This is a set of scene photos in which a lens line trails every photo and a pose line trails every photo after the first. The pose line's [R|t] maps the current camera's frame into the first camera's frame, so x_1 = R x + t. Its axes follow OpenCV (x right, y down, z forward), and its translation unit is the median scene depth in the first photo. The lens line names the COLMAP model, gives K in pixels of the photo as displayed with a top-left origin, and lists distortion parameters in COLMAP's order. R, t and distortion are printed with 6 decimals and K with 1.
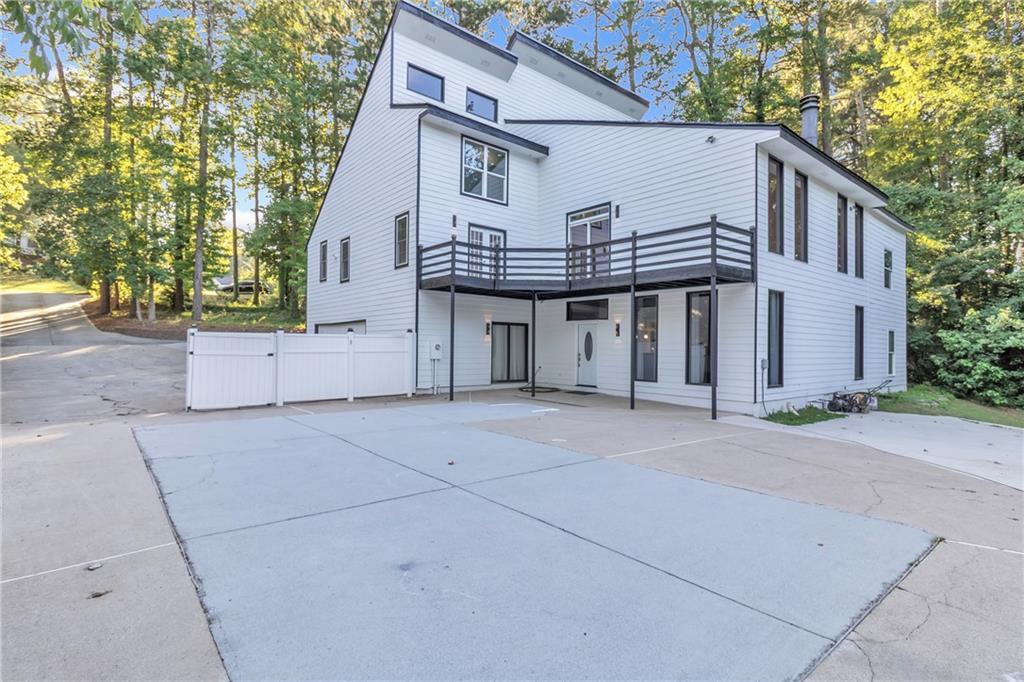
lens RADIAL K [[499.5, 0, 514.3], [0, 499.5, 345.2], [0, 0, 1]] dist [0.000562, 0.000046]
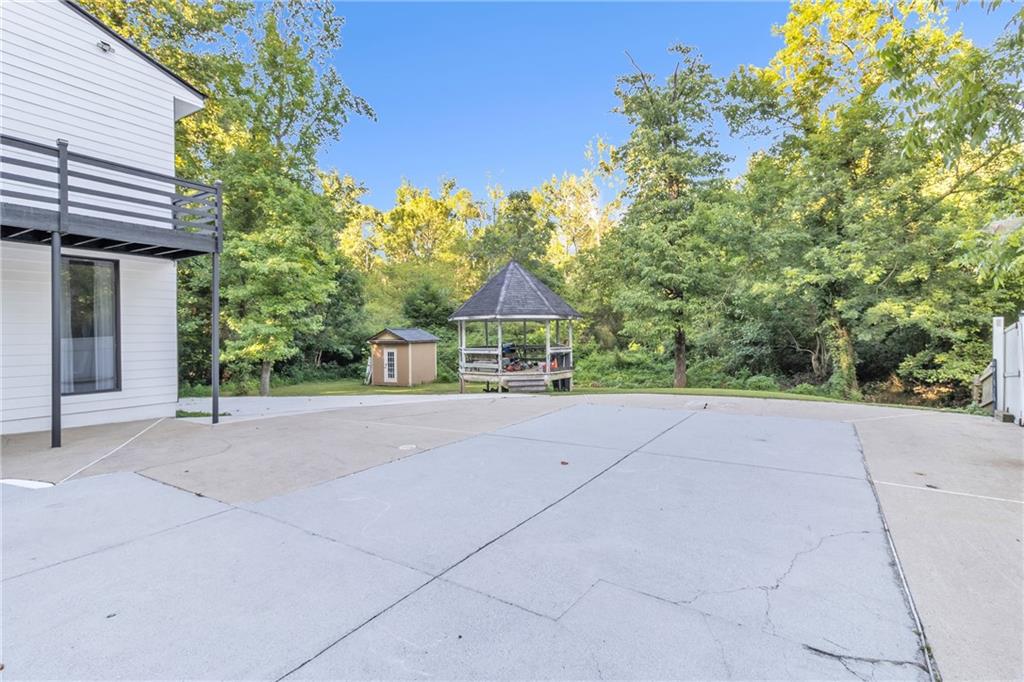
lens RADIAL K [[485.9, 0, 512.1], [0, 485.9, 343.0], [0, 0, 1]] dist [0.003907, 0.000788]
pose [[-0.307977, -0.024218, 0.951085, -0.471468], [-0.015102, 0.999674, 0.020565, -0.012407], [-0.951274, -0.008030, -0.308243, 0.679219]]
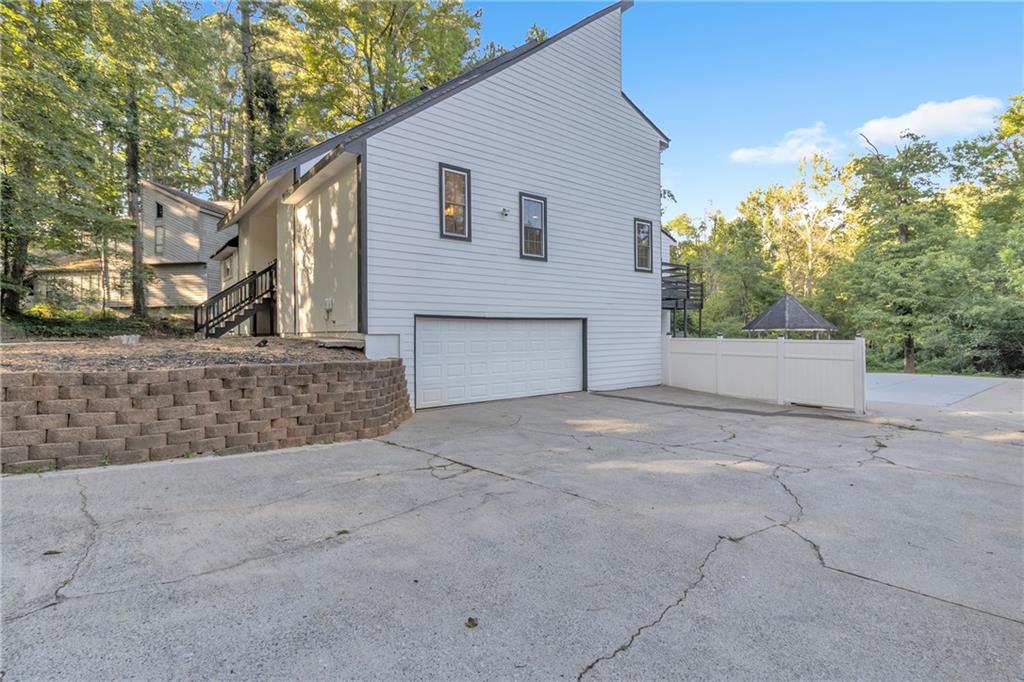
lens RADIAL K [[485.9, 0, 514.1], [0, 485.9, 333.6], [0, 0, 1]] dist [0.003907, 0.000788]
pose [[0.018454, -0.008932, 0.999790, -0.799256], [-0.020211, 0.999752, 0.009304, -0.018479], [-0.999625, -0.020378, 0.018269, 0.950117]]
